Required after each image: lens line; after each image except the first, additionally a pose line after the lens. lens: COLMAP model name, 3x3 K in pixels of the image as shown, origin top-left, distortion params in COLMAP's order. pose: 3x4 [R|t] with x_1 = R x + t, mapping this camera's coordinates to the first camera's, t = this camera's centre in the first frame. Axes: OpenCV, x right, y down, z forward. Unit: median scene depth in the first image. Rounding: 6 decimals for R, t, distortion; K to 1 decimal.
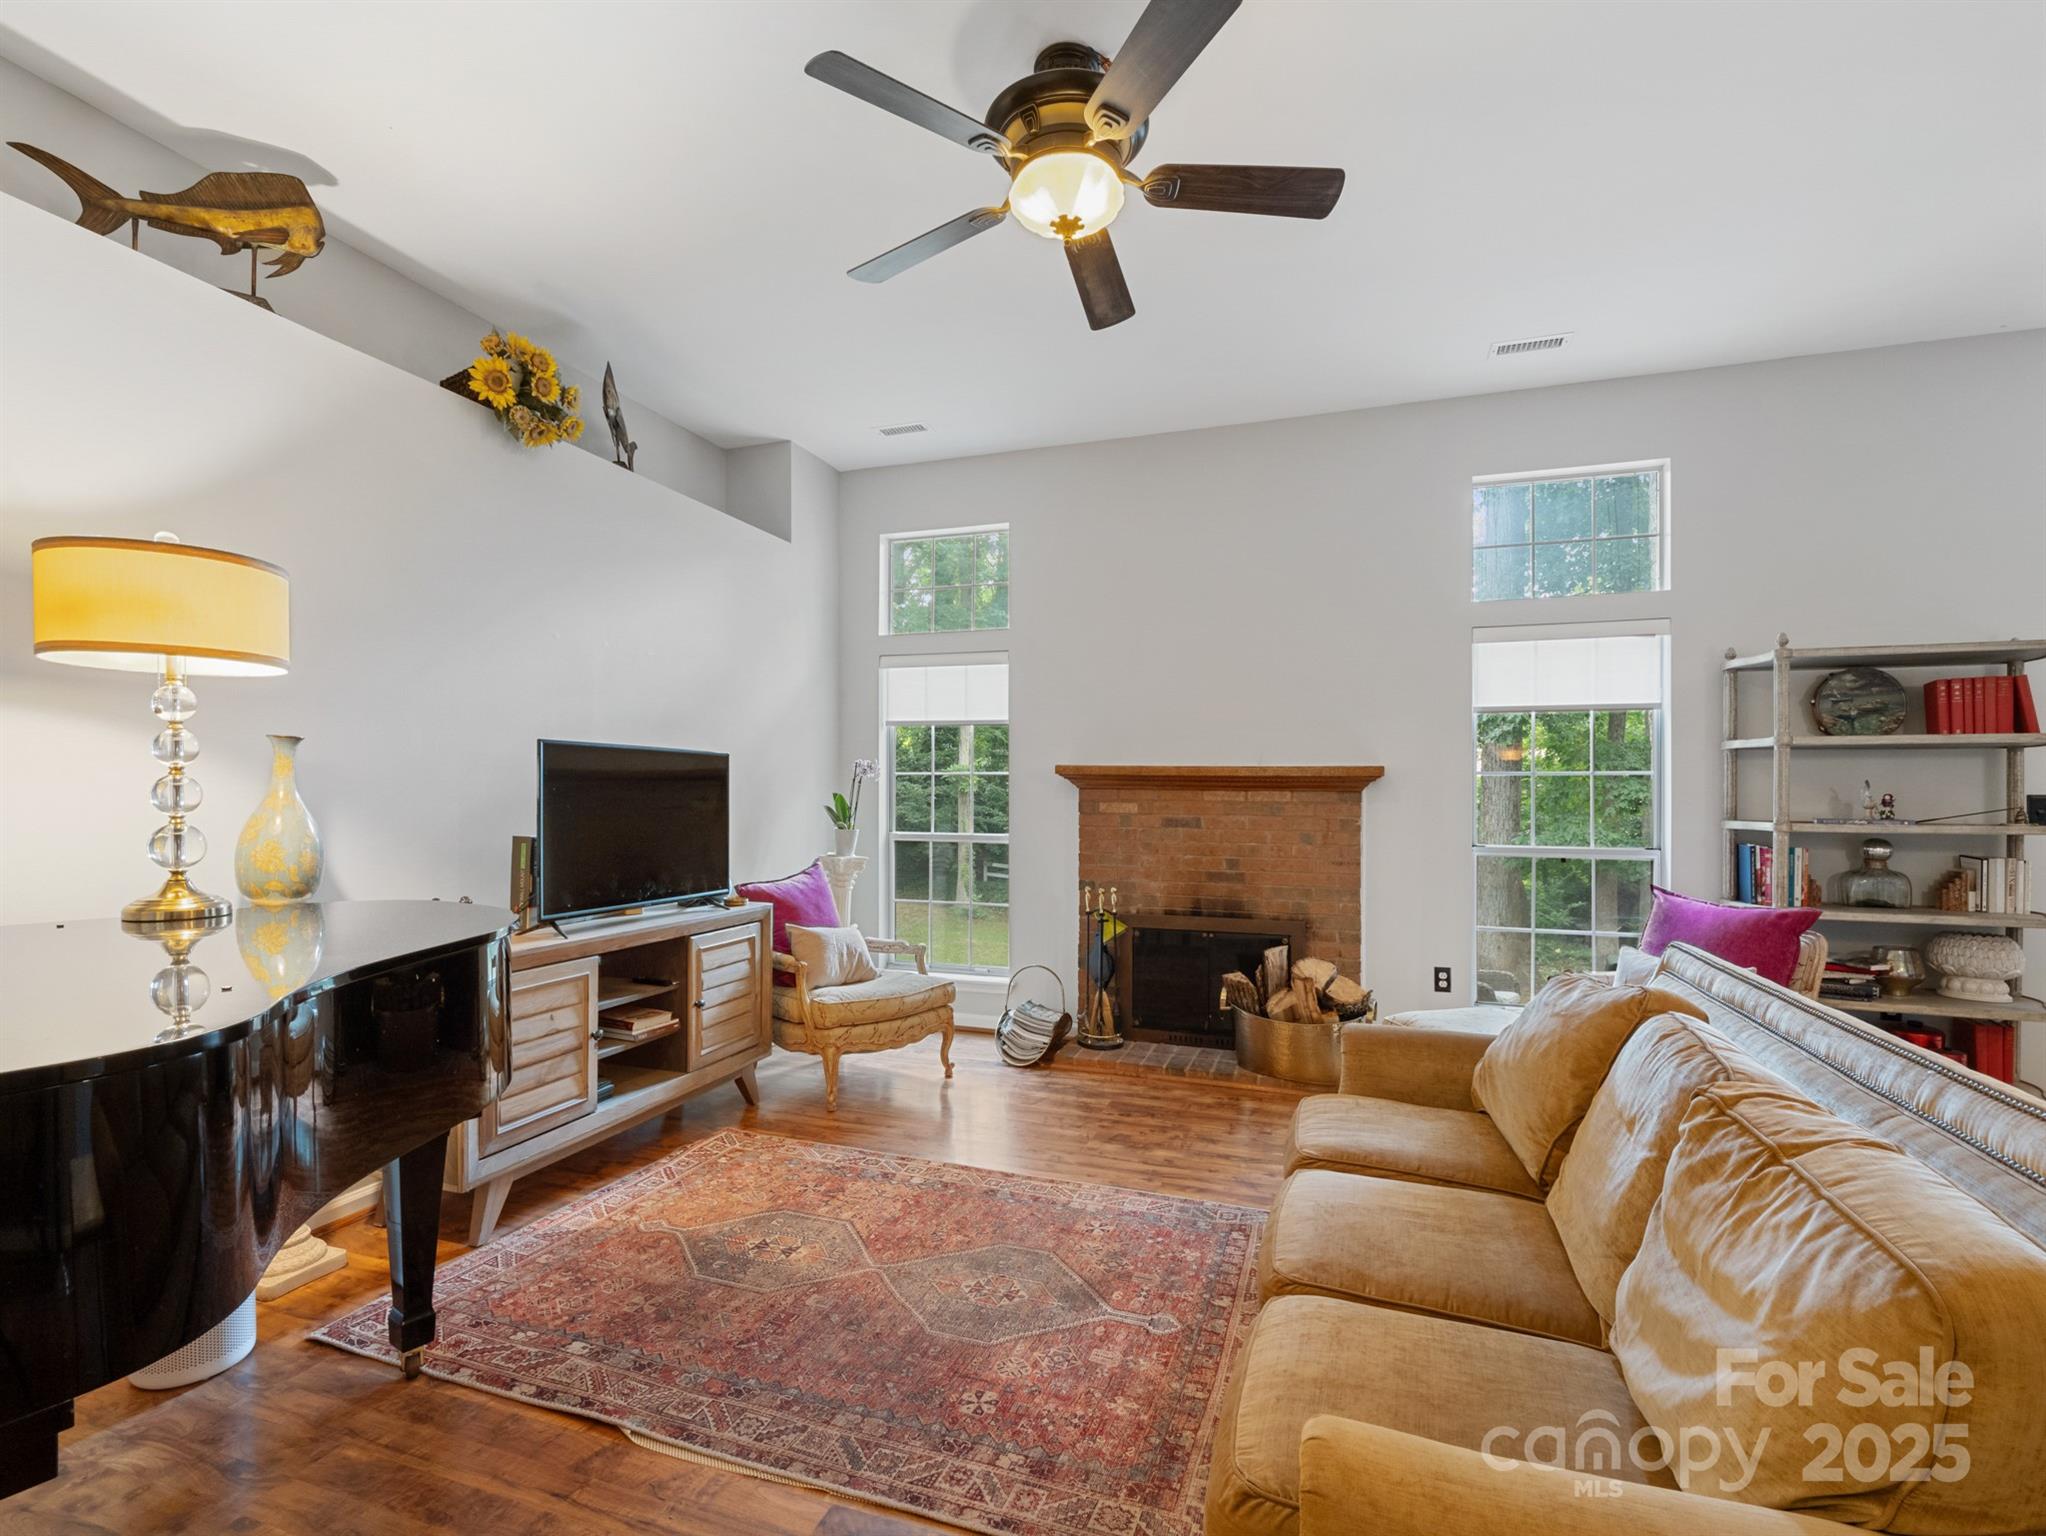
lens RADIAL K [[971.7, 0, 1014.1], [0, 971.7, 809.2], [0, 0, 1]] dist [-0.001604, -0.004142]
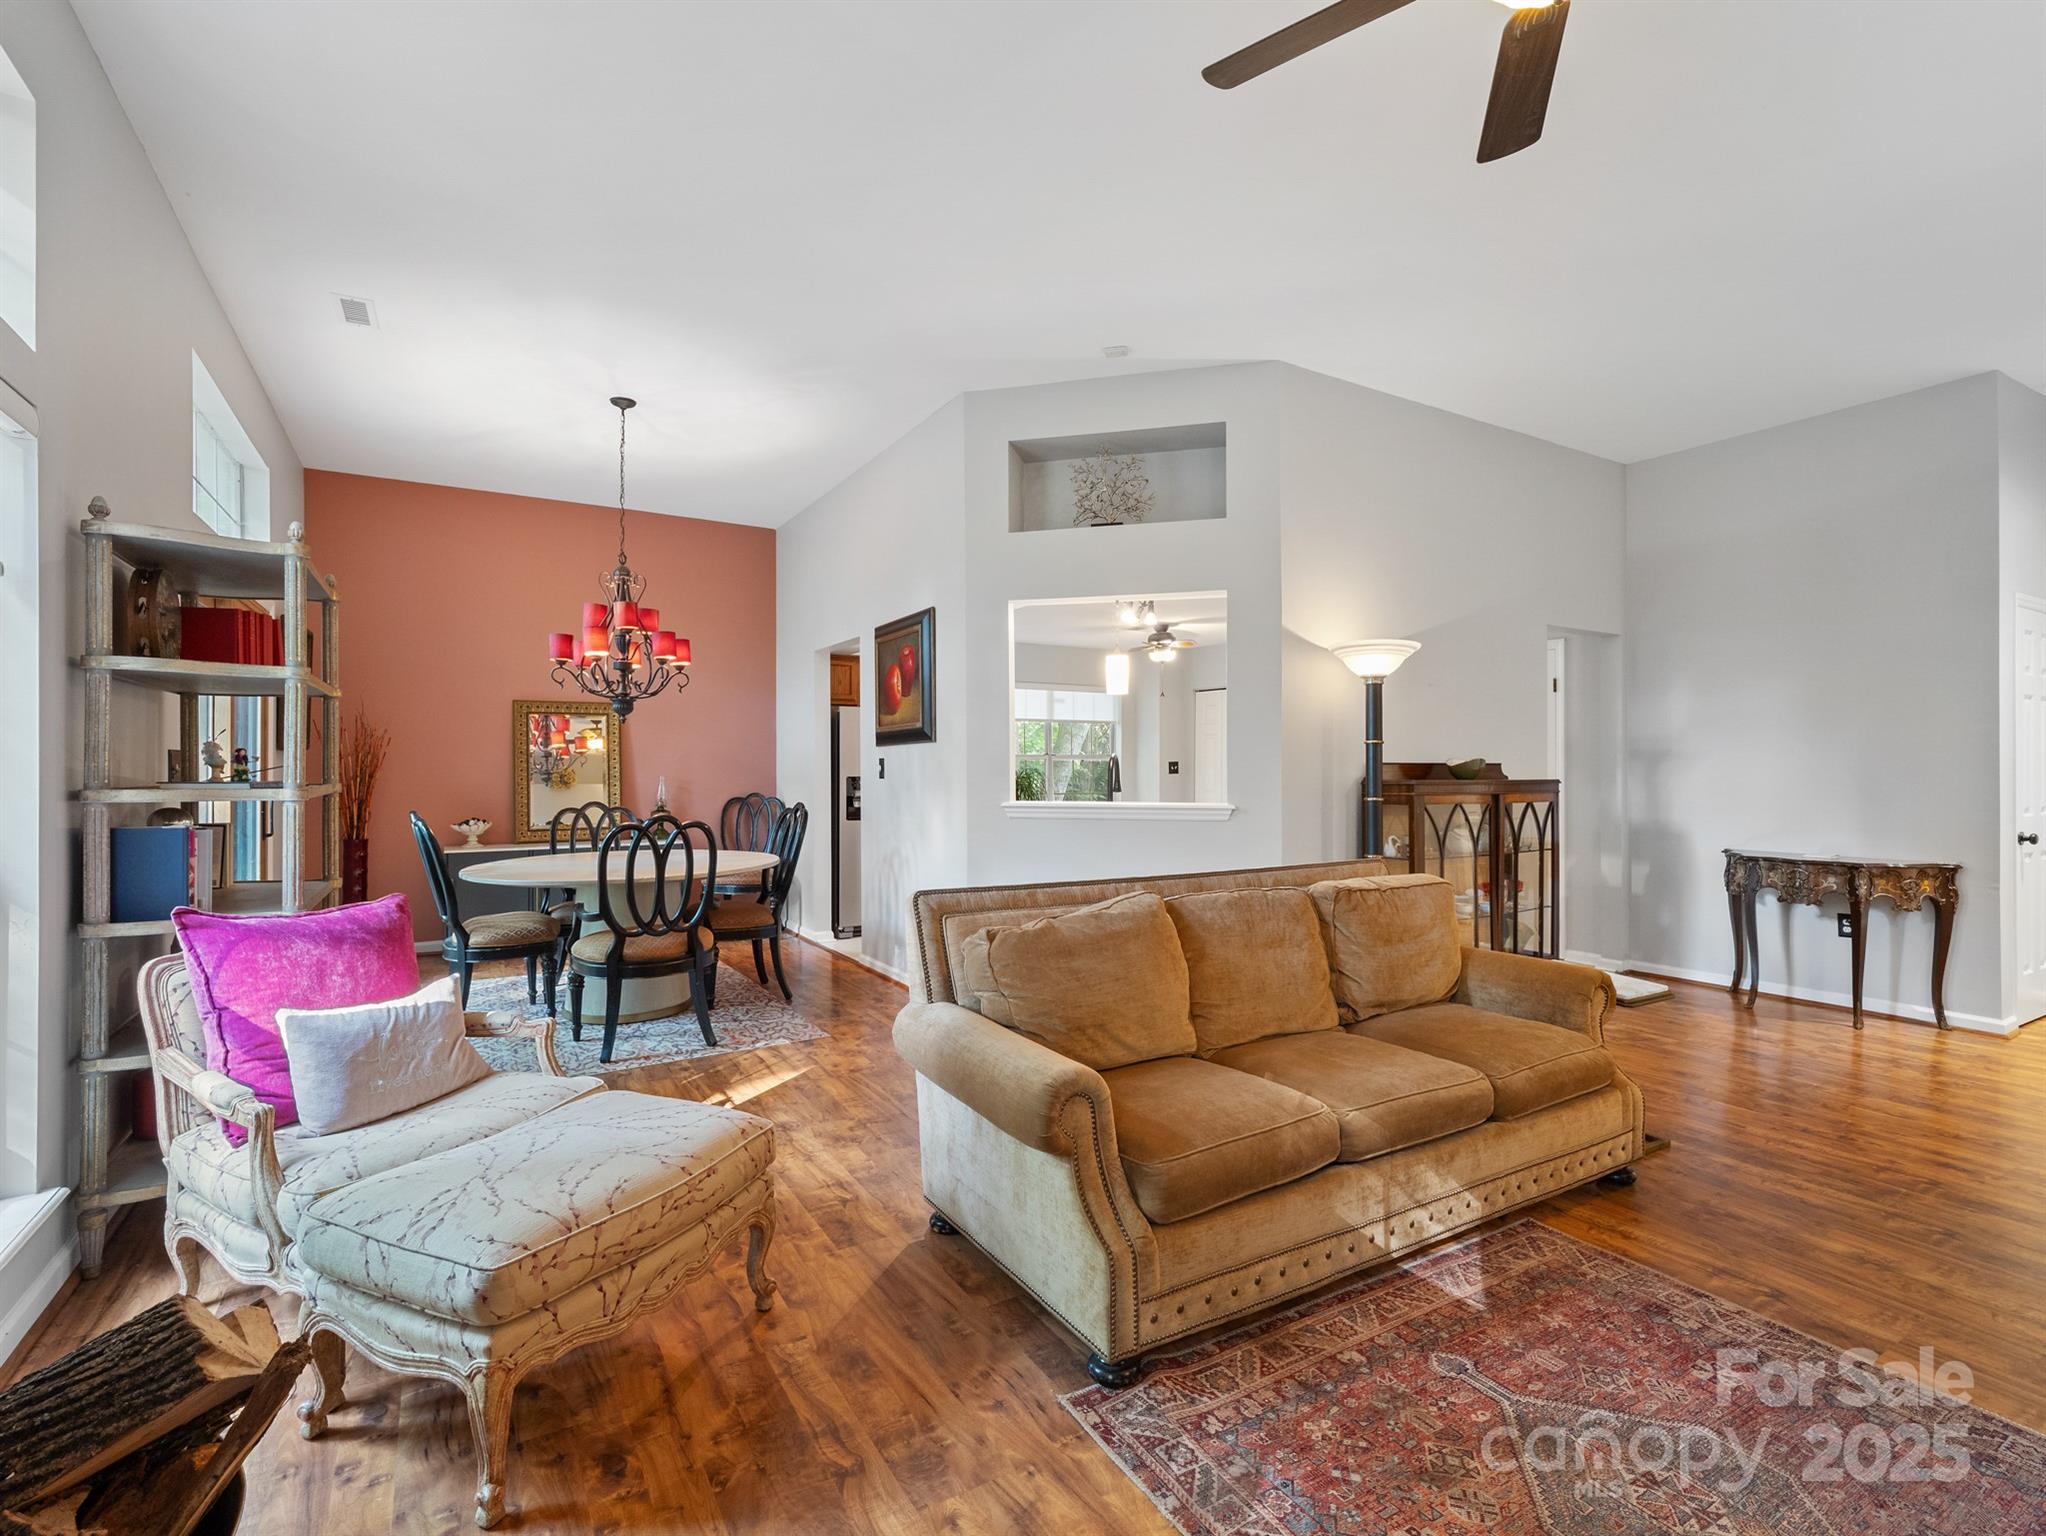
lens RADIAL K [[971.7, 0, 1042.3], [0, 971.7, 766.3], [0, 0, 1]] dist [-0.001604, -0.004142]
pose [[-0.779022, -0.010914, 0.626902, -0.061091], [-0.005377, 0.999928, 0.010727, -0.002453], [-0.626974, 0.004986, -0.779024, 1.193104]]
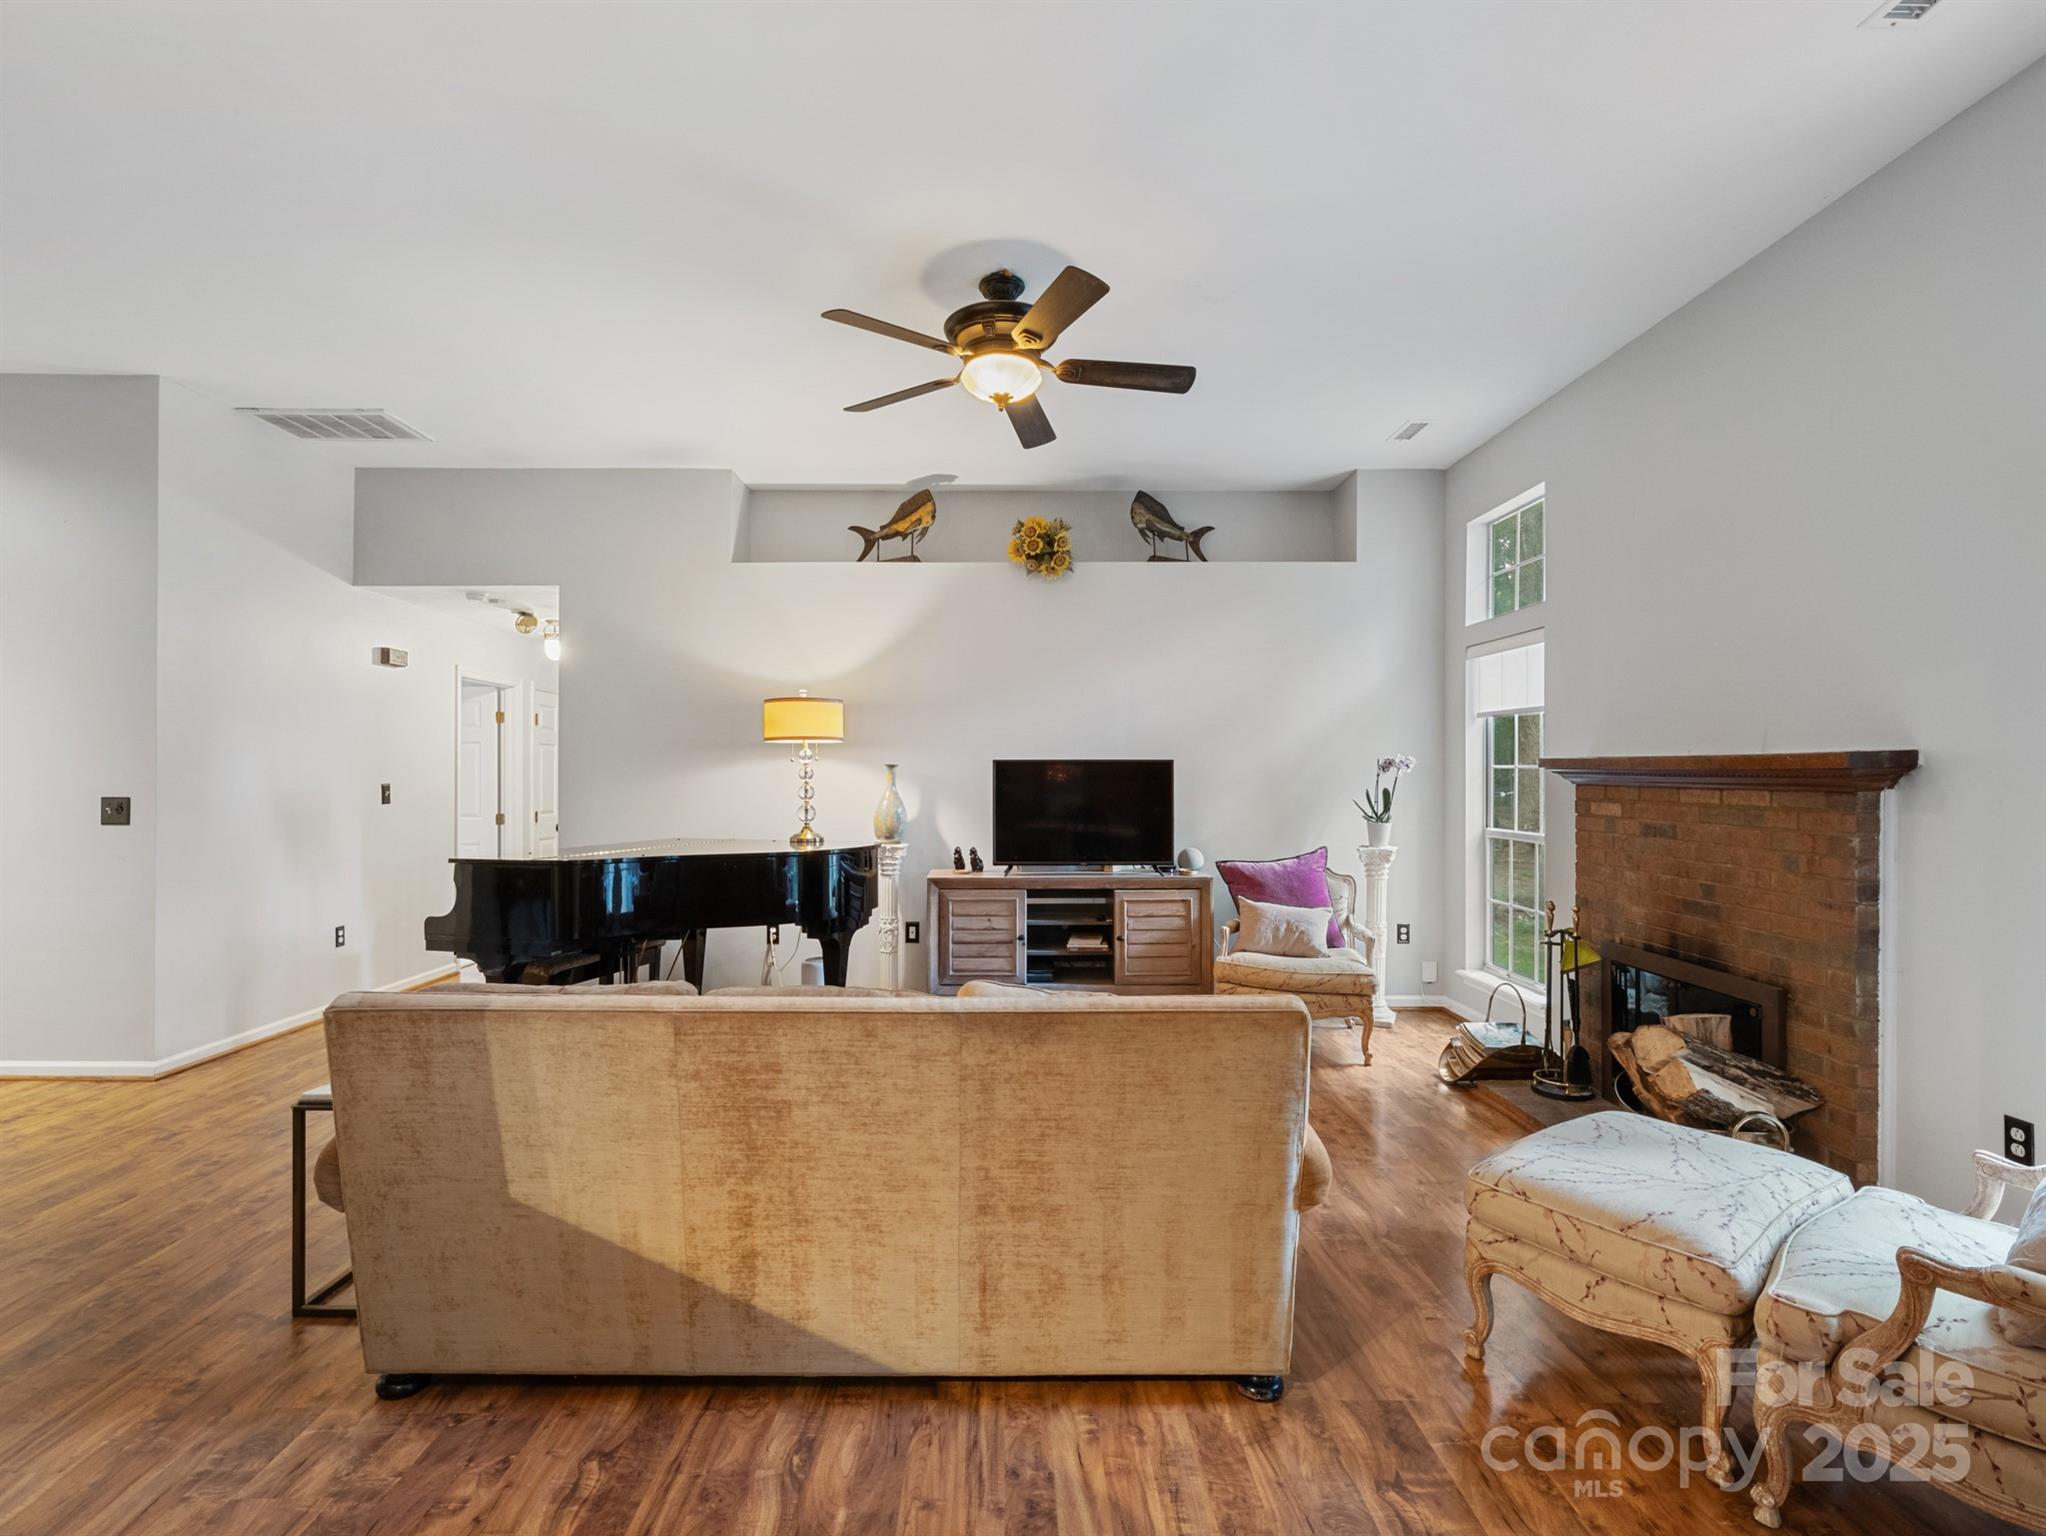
lens RADIAL K [[971.7, 0, 1007.2], [0, 971.7, 773.5], [0, 0, 1]] dist [-0.001604, -0.004142]
pose [[0.337526, -0.006528, -0.941294, 0.909671], [-0.009149, 0.999906, -0.010215, -0.023219], [0.941272, 0.012060, 0.337434, 0.343719]]
